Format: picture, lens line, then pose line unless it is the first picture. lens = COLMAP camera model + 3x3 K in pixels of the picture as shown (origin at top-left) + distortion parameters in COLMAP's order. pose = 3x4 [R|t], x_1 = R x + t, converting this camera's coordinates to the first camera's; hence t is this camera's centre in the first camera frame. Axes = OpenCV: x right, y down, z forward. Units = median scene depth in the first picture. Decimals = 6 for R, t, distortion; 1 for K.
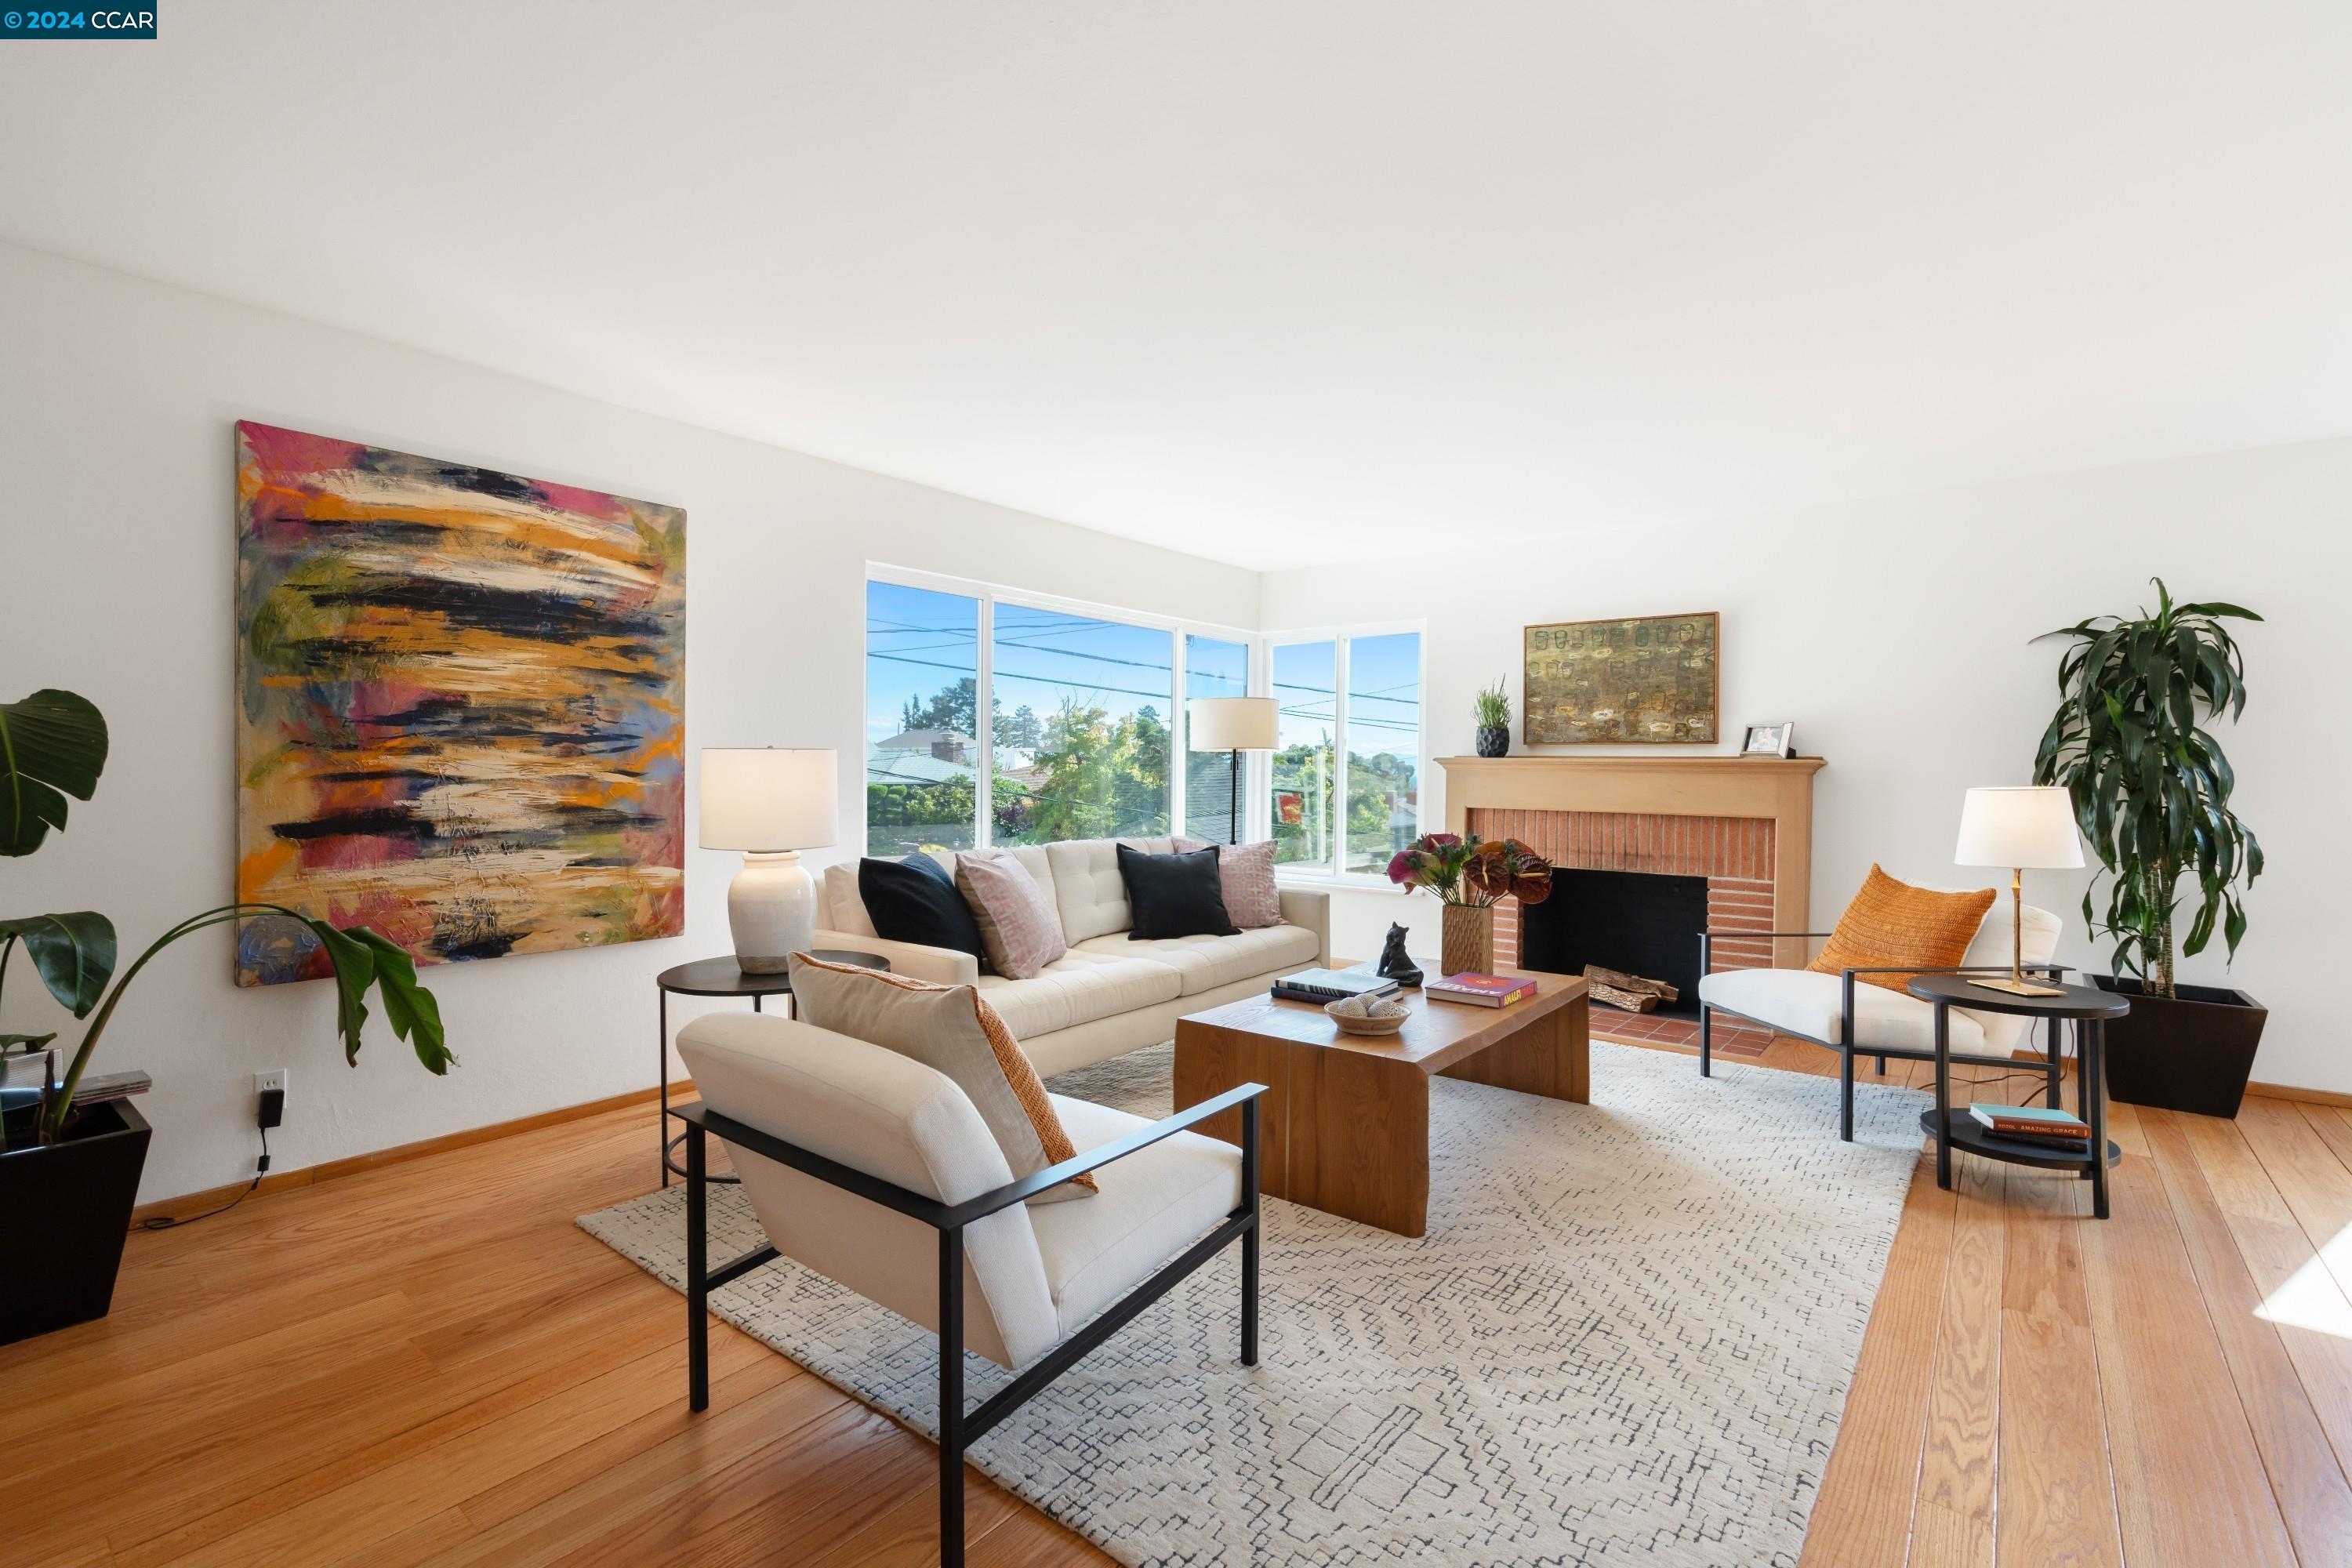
lens RADIAL K [[1062.2, 0, 1172.3], [0, 1062.2, 779.1], [0, 0, 1]] dist [-0.001295, 0.000707]
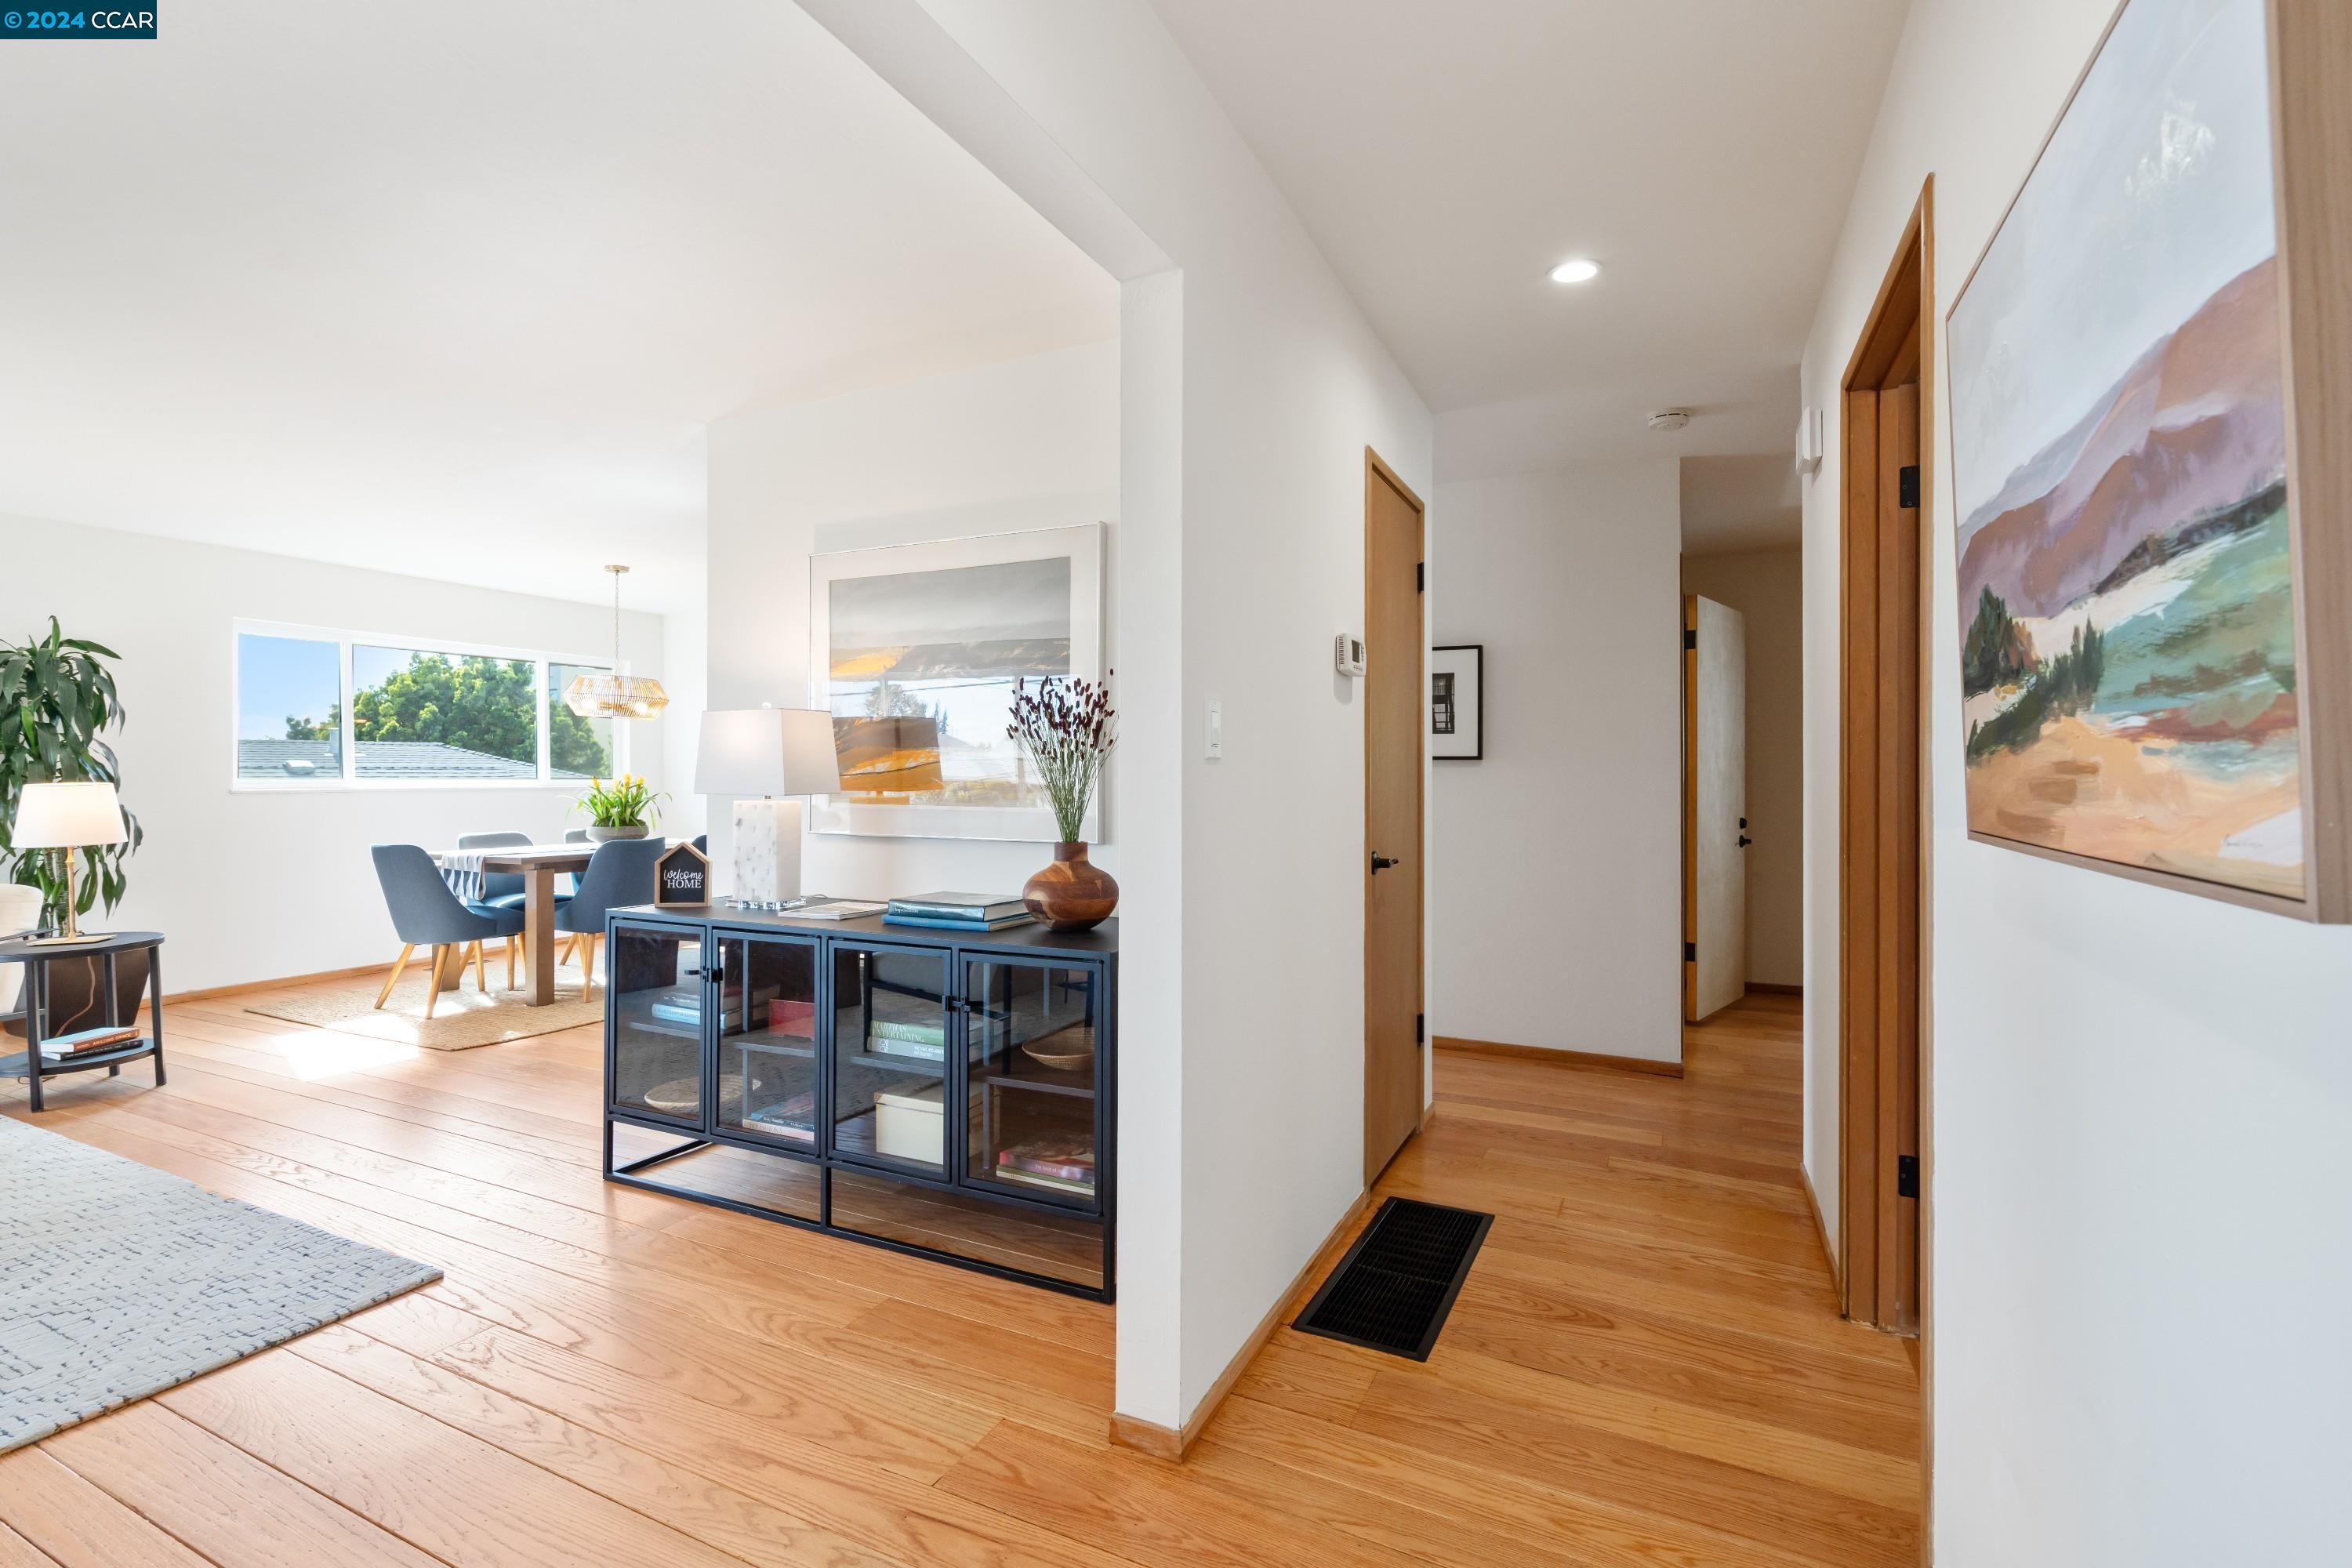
lens RADIAL K [[1052.4, 0, 1171.1], [0, 1052.4, 773.3], [0, 0, 1]] dist [-0.001890, 0.000068]
pose [[-0.216405, -0.006531, 0.976282, -0.654723], [0.012195, 0.999882, 0.009392, 0.000457], [-0.976228, 0.013939, -0.216299, -0.015093]]
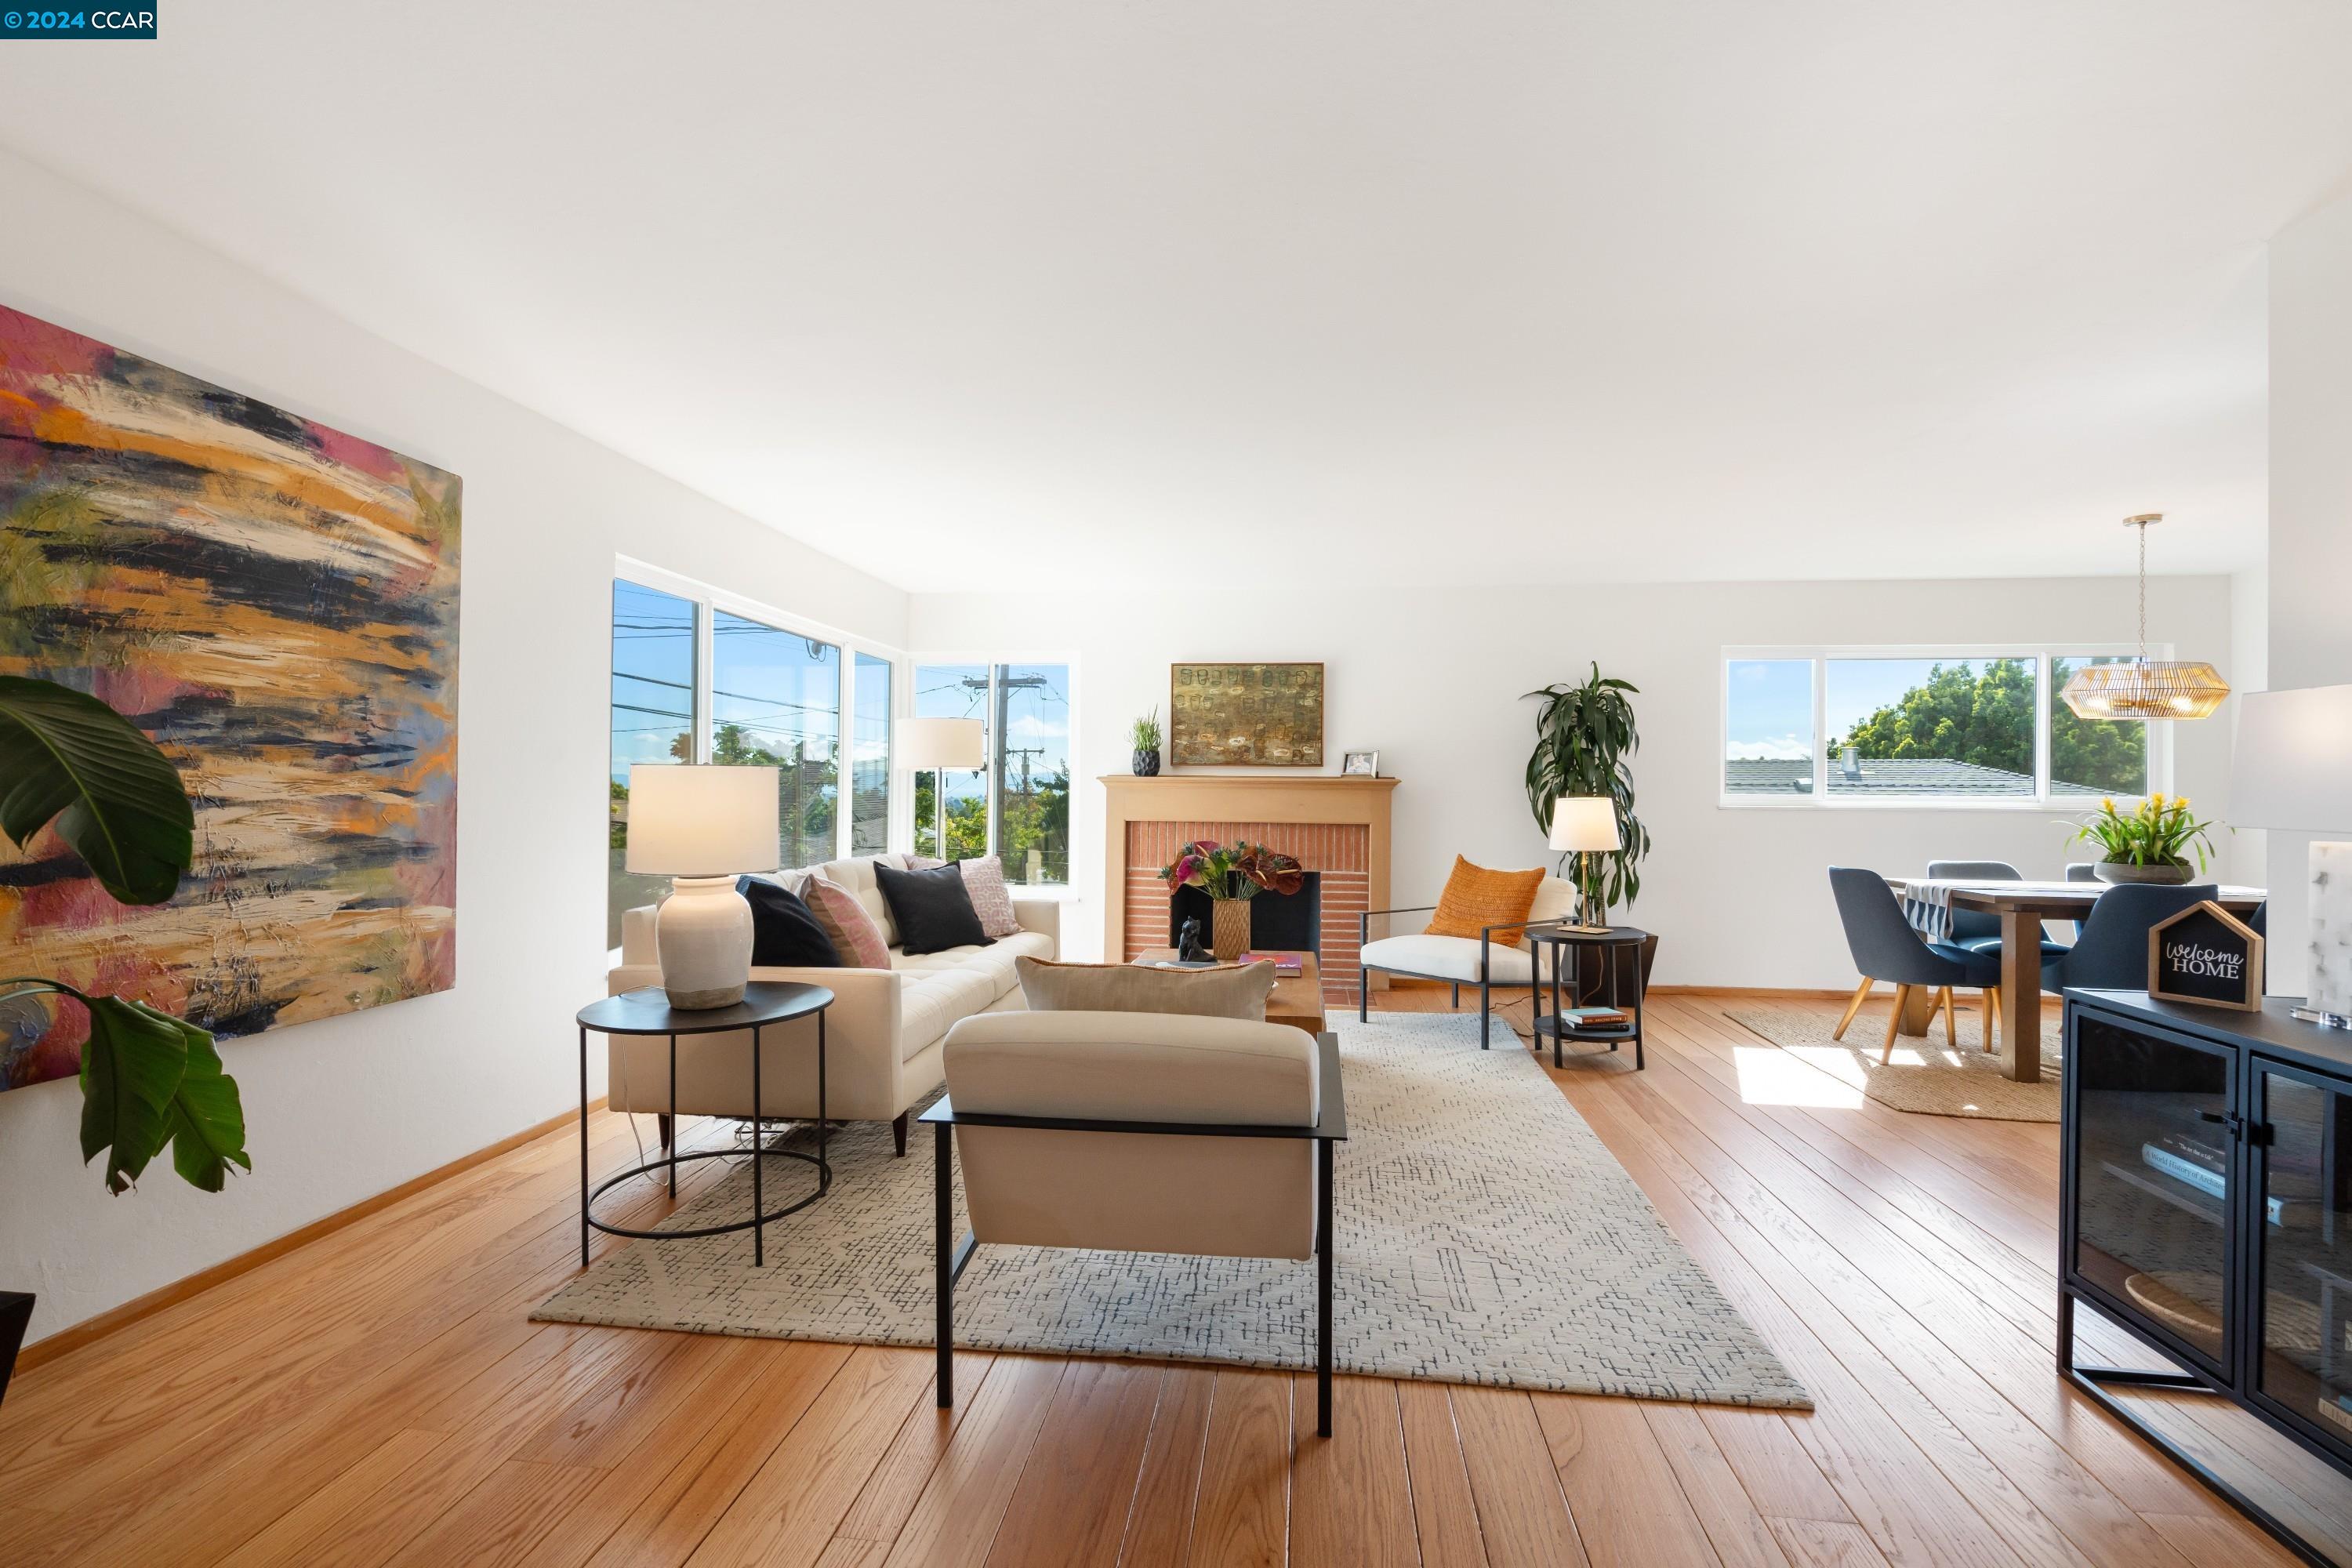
lens RADIAL K [[1075.6, 0, 1173.1], [0, 1075.6, 783.1], [0, 0, 1]] dist [-0.001527, 0.000925]
pose [[0.854828, 0.000441, 0.518911, -0.461969], [0.006606, 0.999909, -0.011733, 0.000797], [-0.518869, 0.013457, 0.854748, -0.011155]]
